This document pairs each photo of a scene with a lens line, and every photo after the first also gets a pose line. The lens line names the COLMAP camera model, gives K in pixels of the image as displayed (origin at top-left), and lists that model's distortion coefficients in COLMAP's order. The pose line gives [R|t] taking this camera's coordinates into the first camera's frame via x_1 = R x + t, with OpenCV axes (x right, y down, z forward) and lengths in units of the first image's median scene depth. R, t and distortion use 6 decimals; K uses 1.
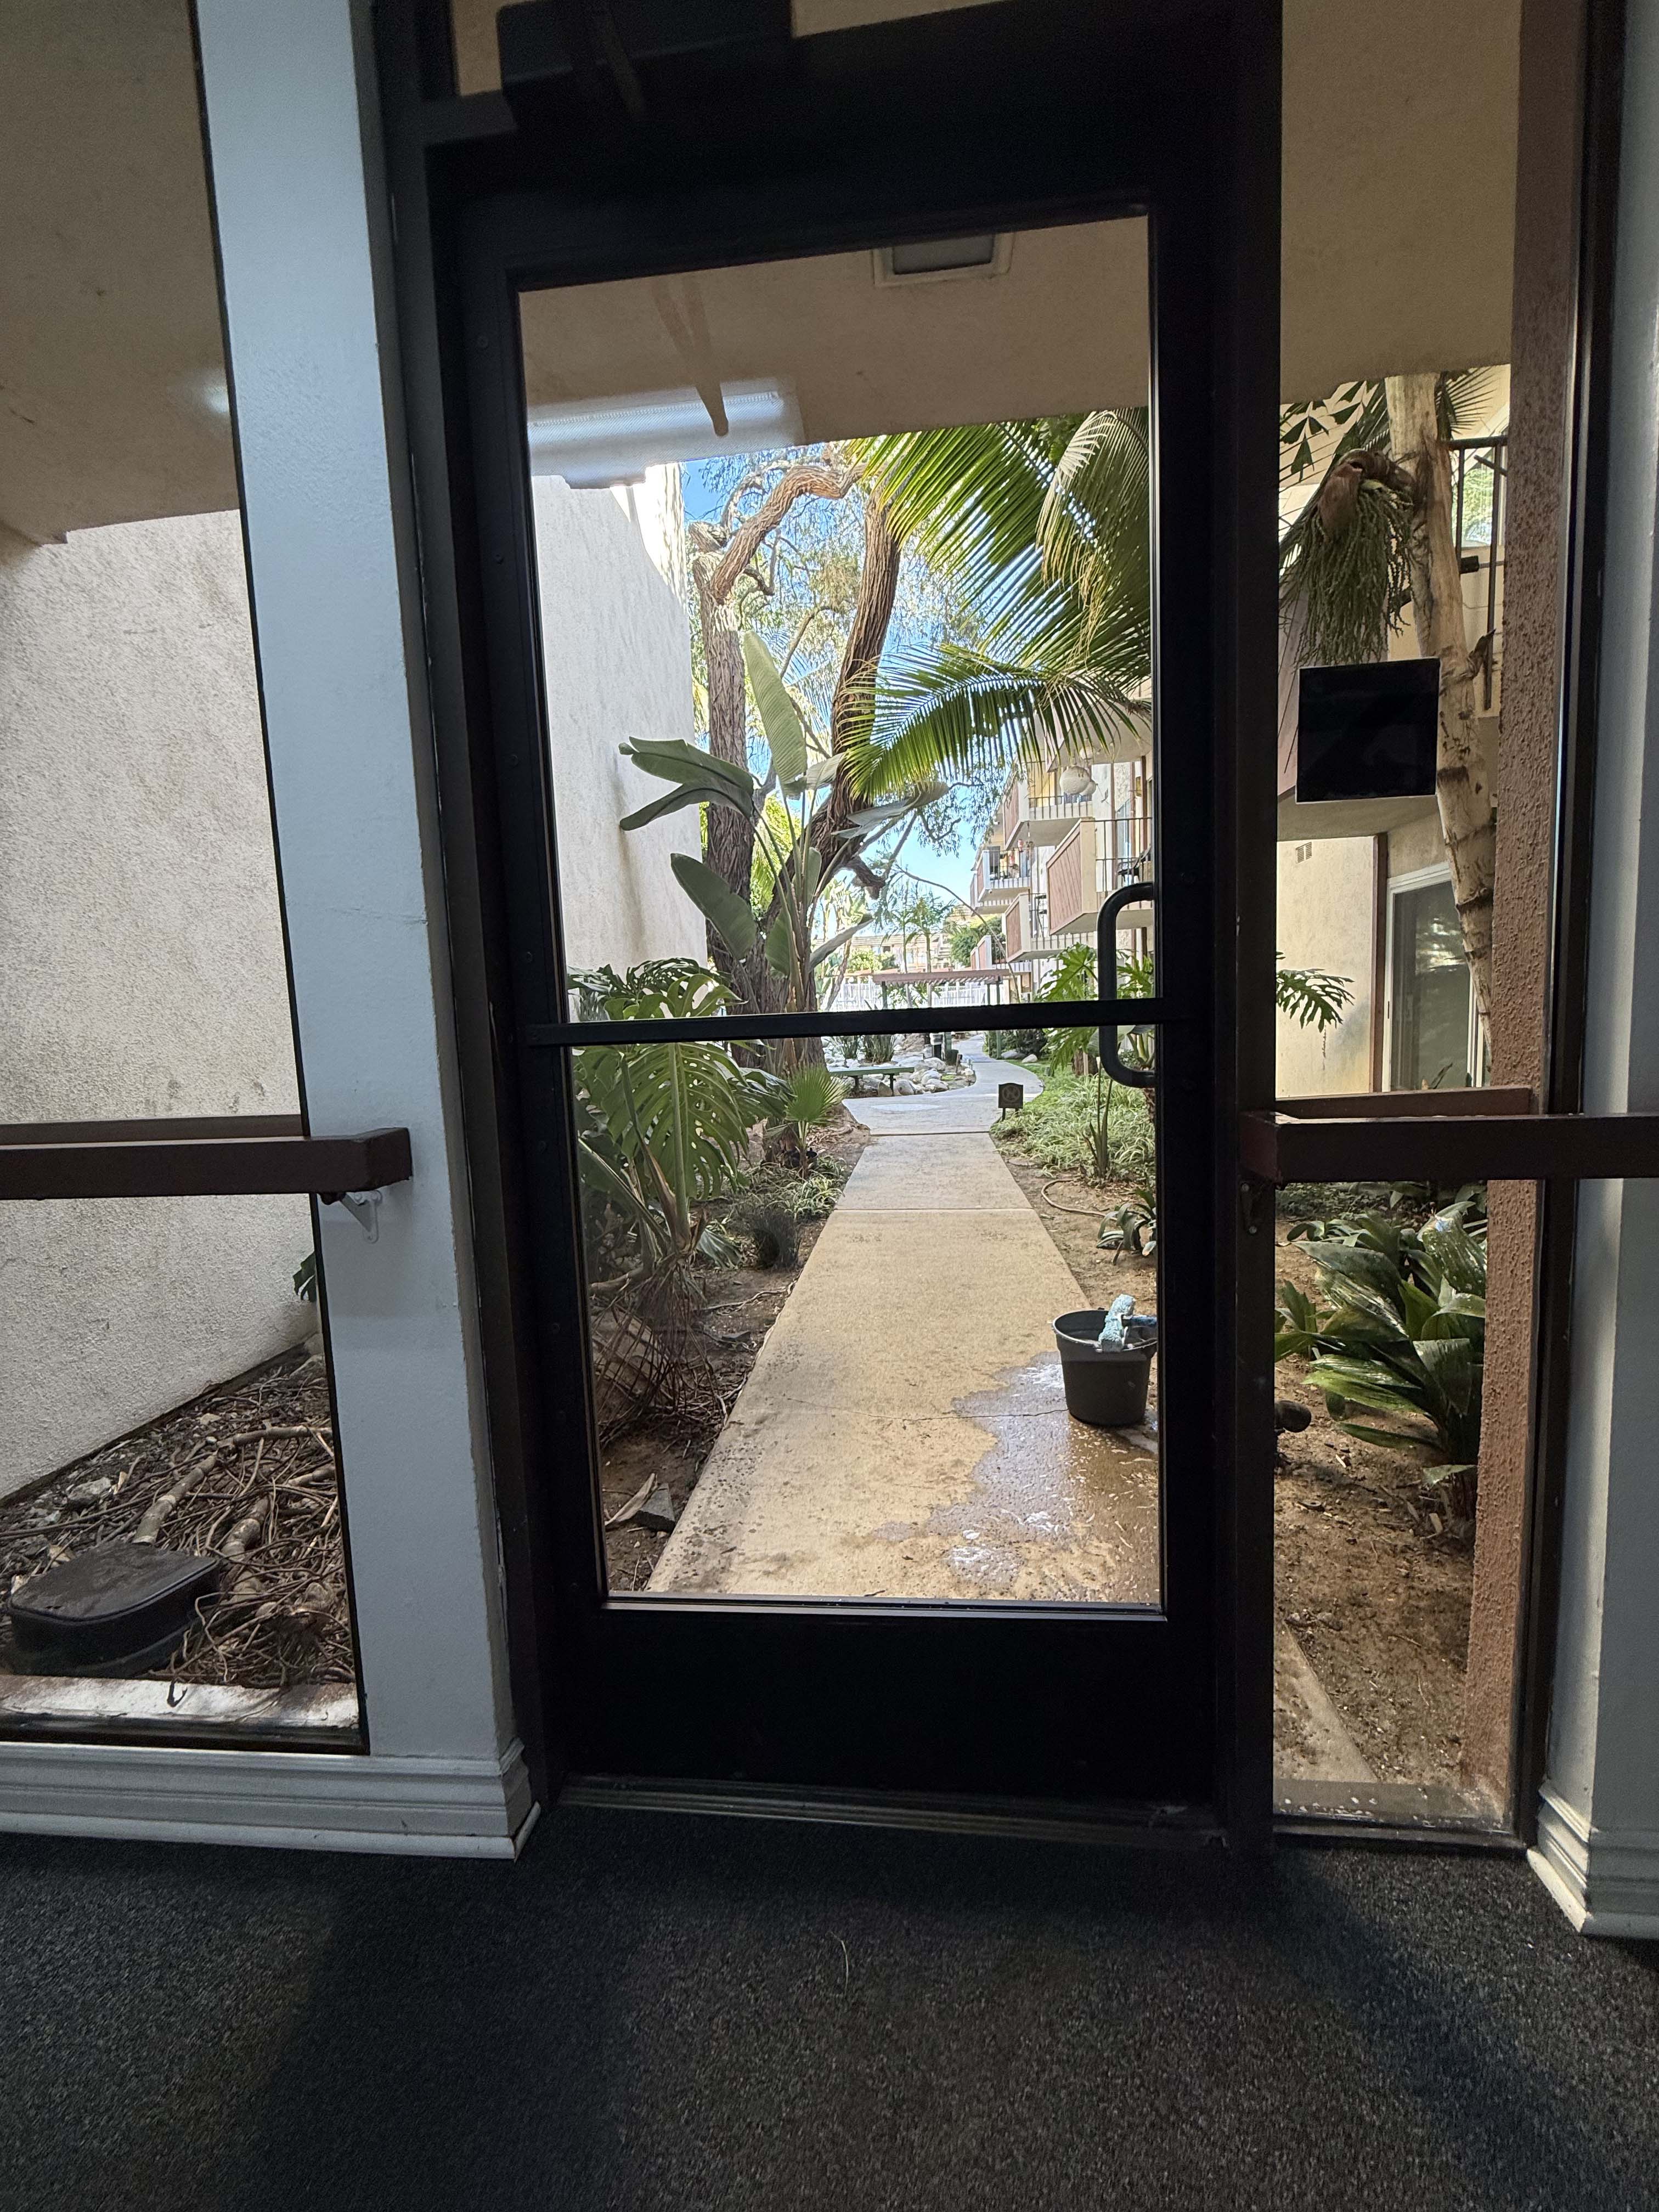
lens RADIAL K [[887.9, 0, 829.6], [0, 887.9, 1101.8], [0, 0, 1]] dist [0.000226, -0.000070]
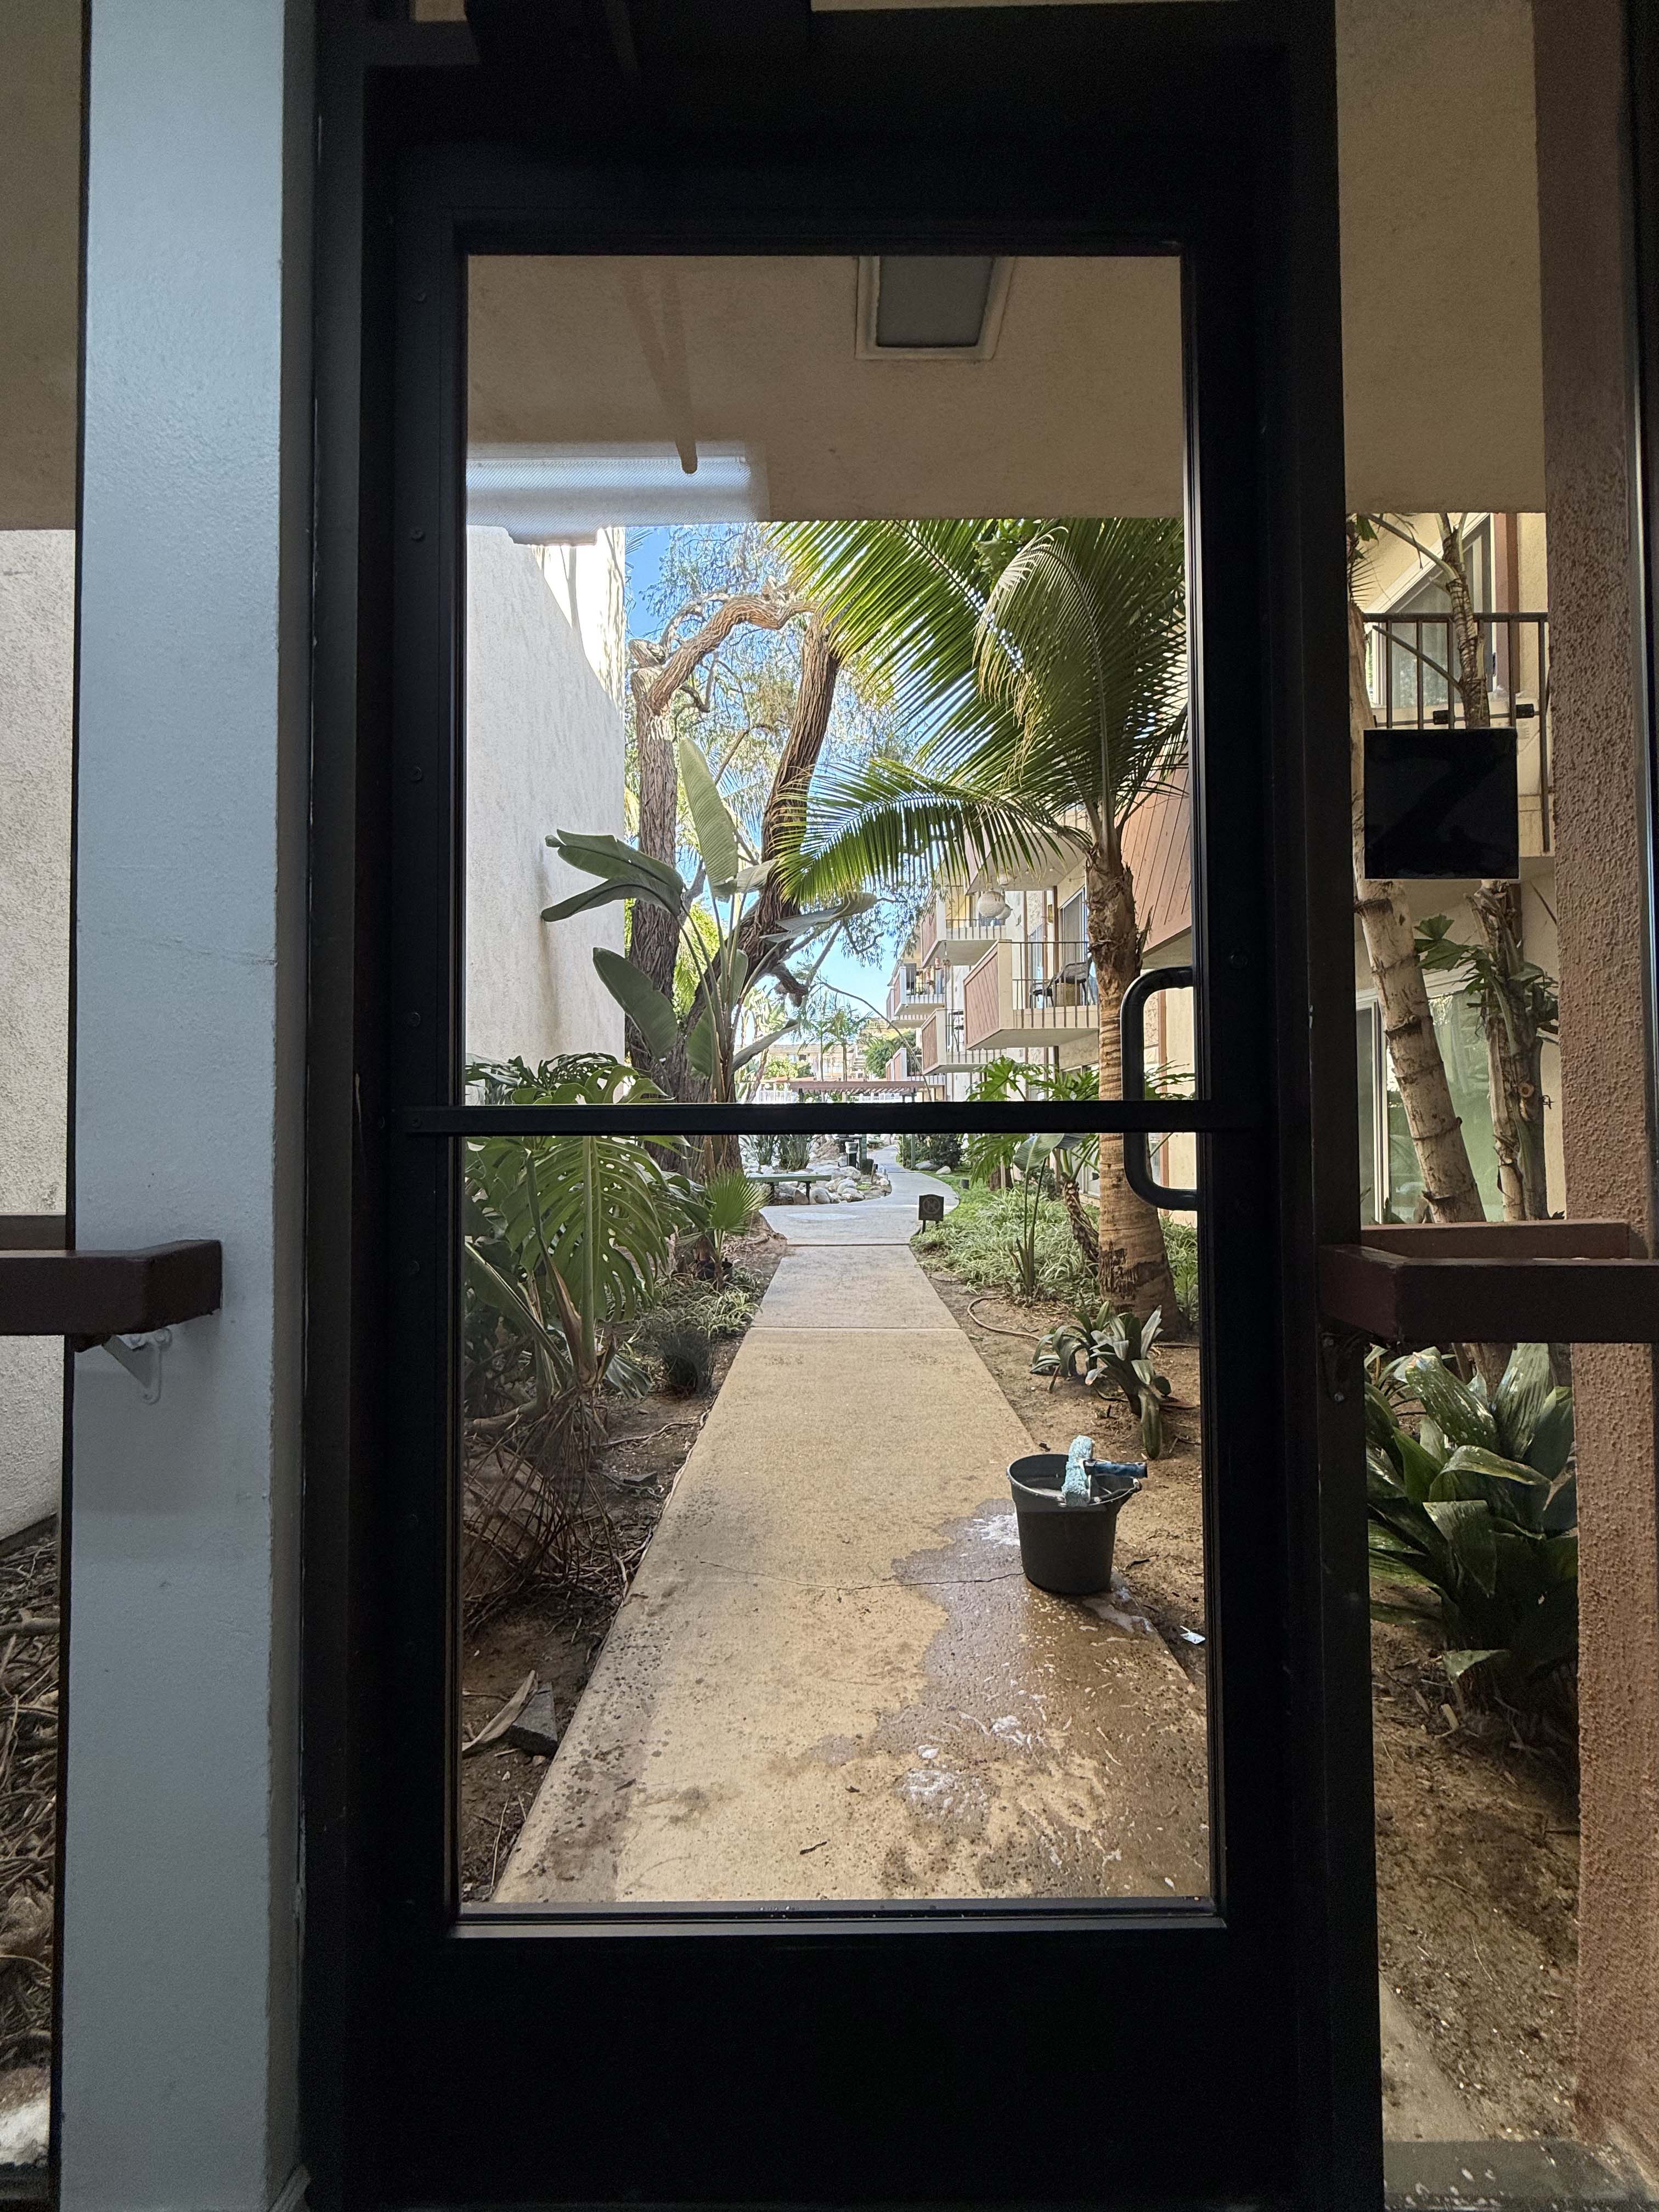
lens RADIAL K [[887.9, 0, 830.0], [0, 887.9, 1099.1], [0, 0, 1]] dist [0.000226, -0.000070]
pose [[0.994593, 0.038026, 0.096633, -0.025020], [-0.025855, 0.991918, -0.124219, -0.003484], [-0.100576, 0.121049, 0.987538, 0.100014]]
